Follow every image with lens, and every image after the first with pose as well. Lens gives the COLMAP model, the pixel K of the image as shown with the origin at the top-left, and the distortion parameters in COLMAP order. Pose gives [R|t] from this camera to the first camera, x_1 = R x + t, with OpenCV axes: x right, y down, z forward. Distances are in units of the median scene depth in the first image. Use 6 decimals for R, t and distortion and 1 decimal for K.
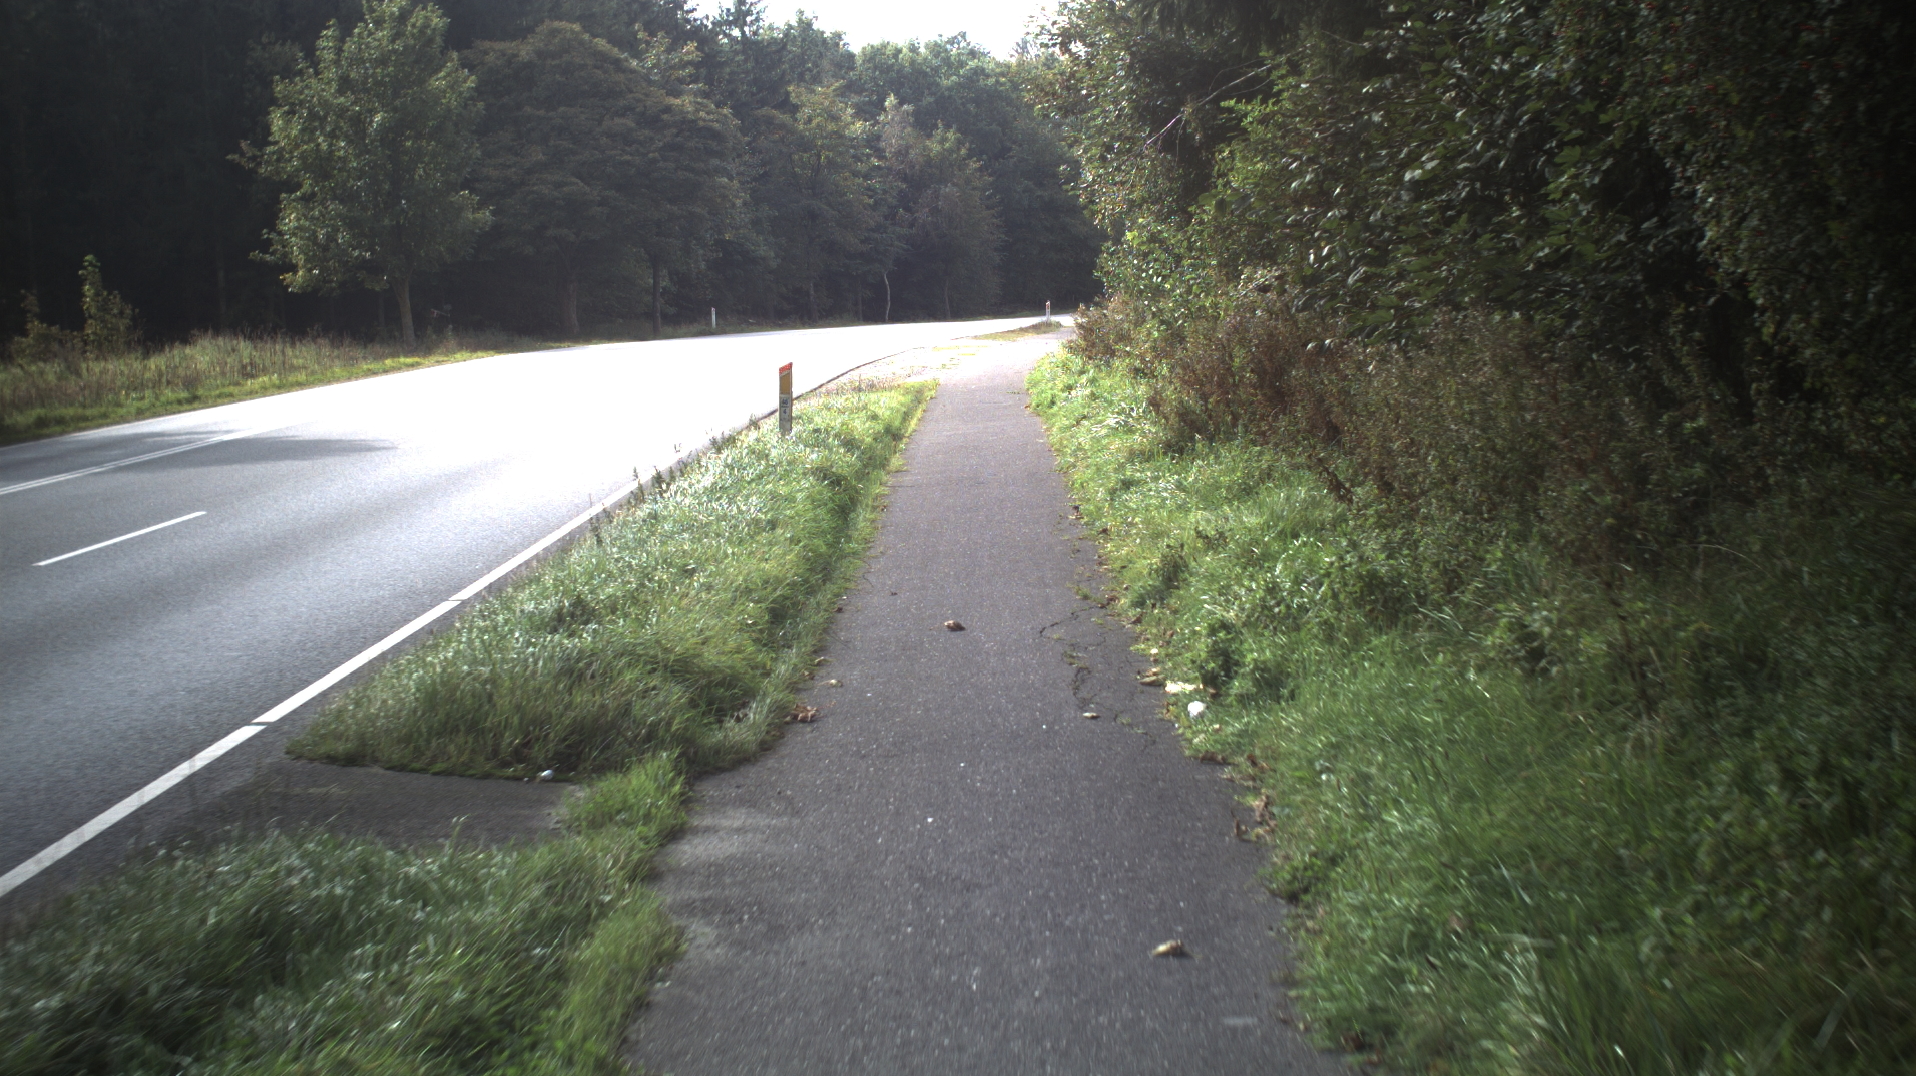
lens RADIAL K [[2034.3, 0, 958.0], [0, 2034.3, 538.0], [0, 0, 1]] dist [-0.091002, 0.012497]
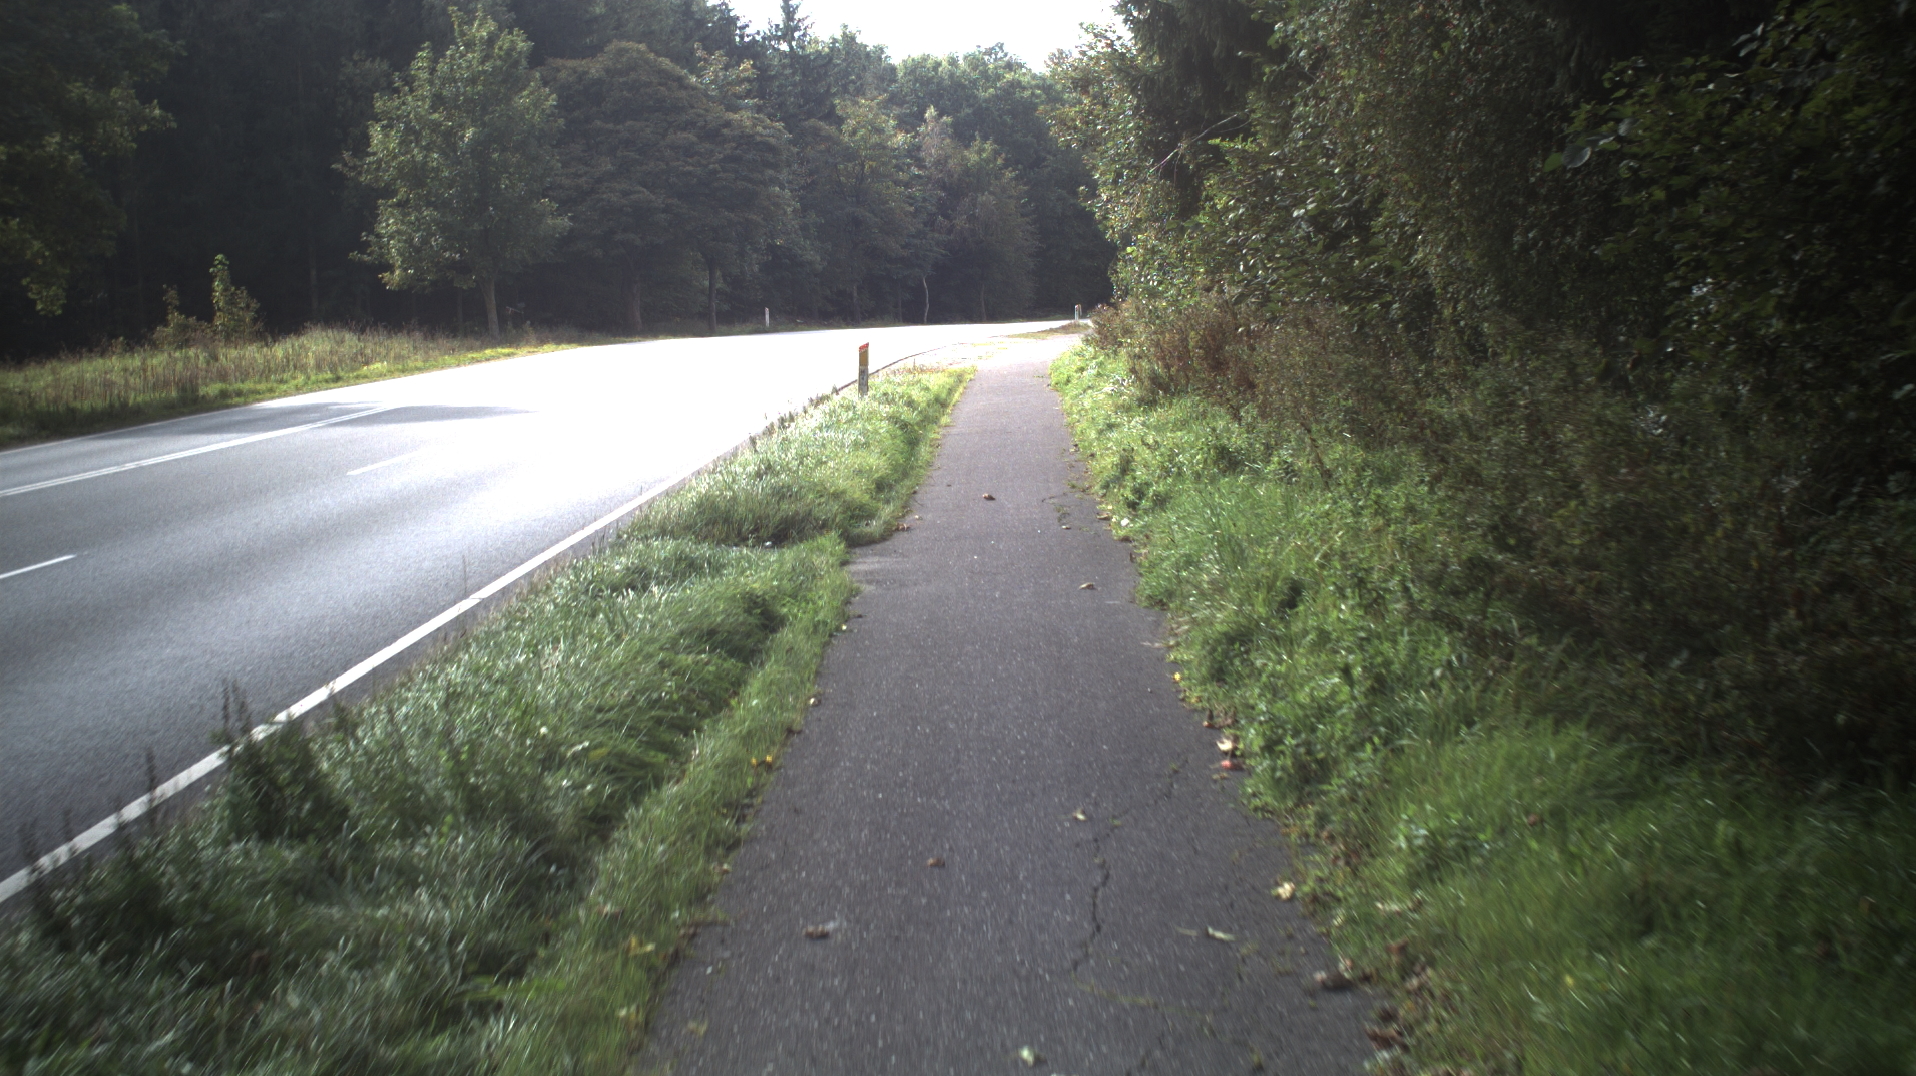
lens RADIAL K [[2039.1, 0, 958.0], [0, 2039.1, 538.0], [0, 0, 1]] dist [-0.077735, 0.007964]
pose [[0.999823, 0.009403, -0.016279, 0.000096], [-0.009445, 0.999952, -0.002469, 0.013317], [0.016255, 0.002622, 0.999864, -0.100897]]
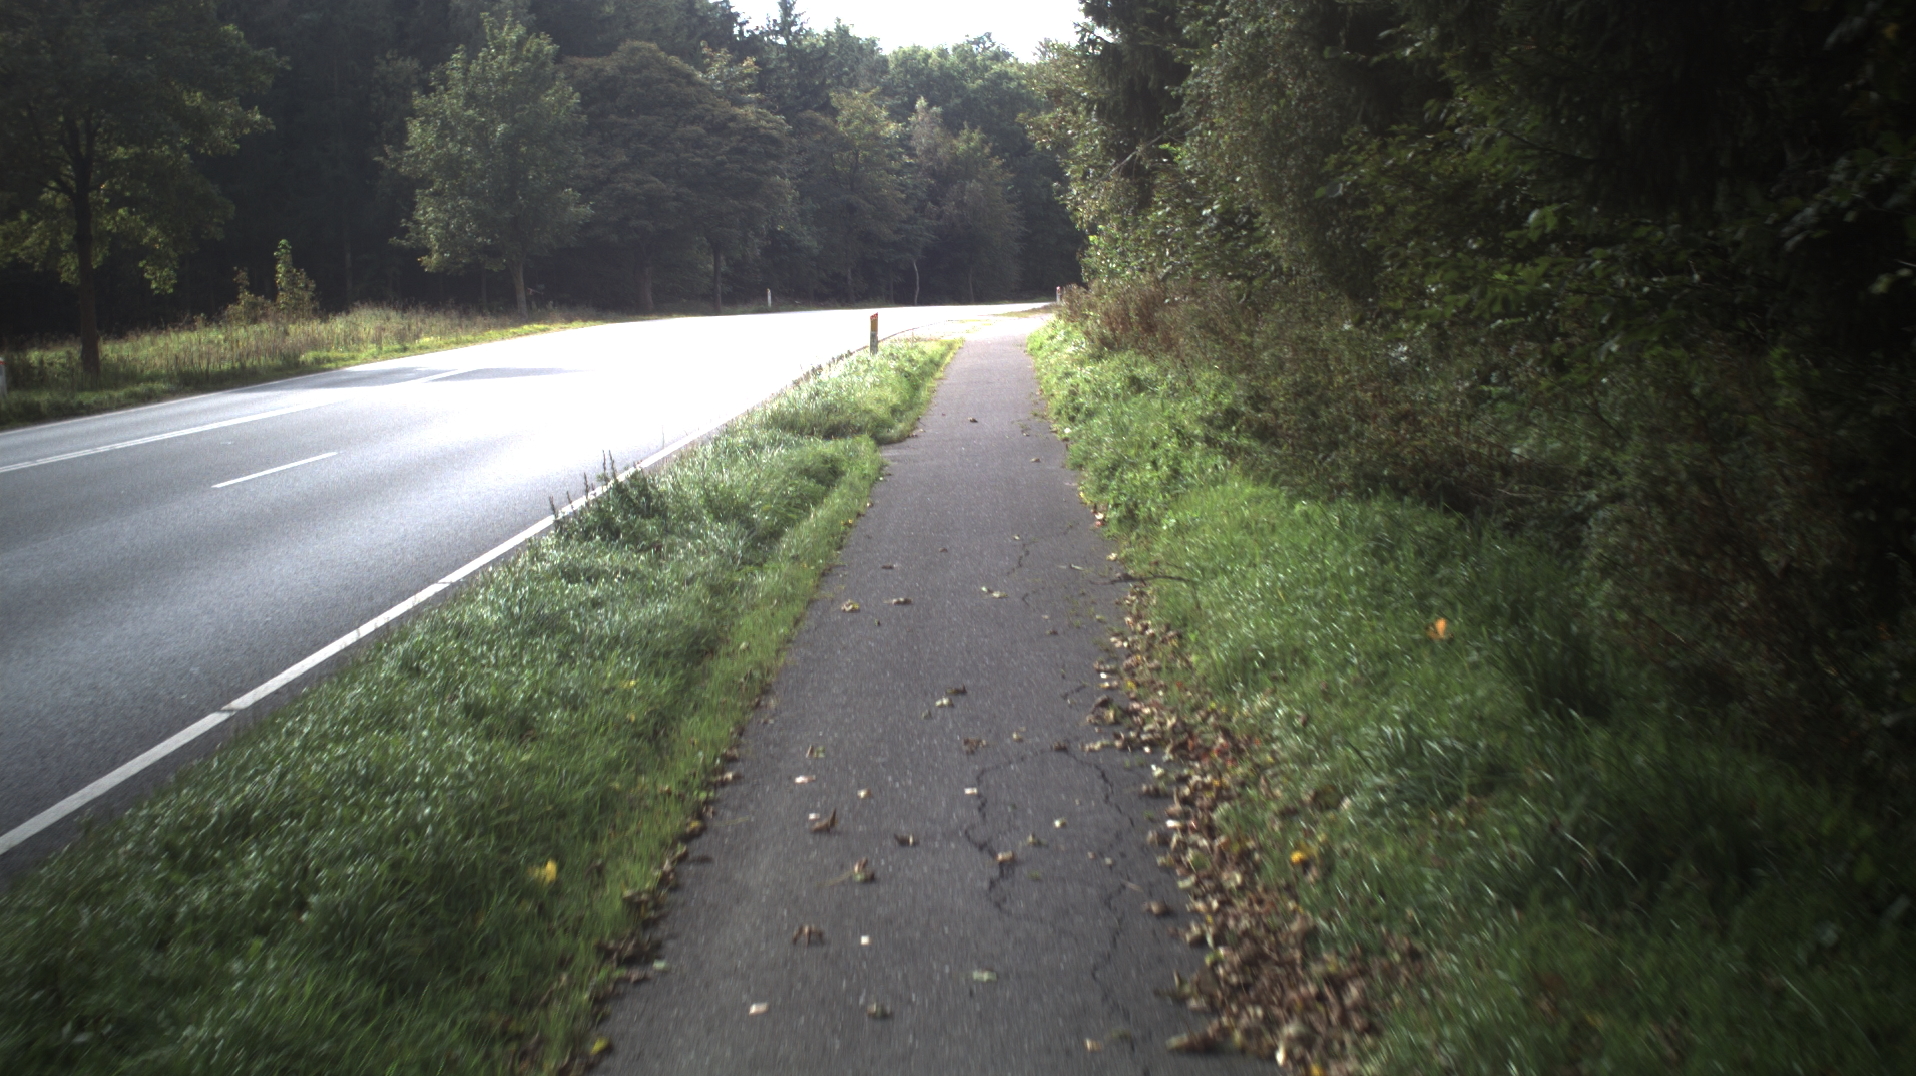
lens RADIAL K [[2042.5, 0, 926.5], [0, 2042.5, 536.5], [0, 0, 1]] dist [-0.080891, -0.011915]
pose [[0.999609, 0.011130, -0.025660, 0.001005], [-0.011018, 0.999929, 0.004509, 0.026733], [0.025709, -0.004224, 0.999661, -0.201891]]
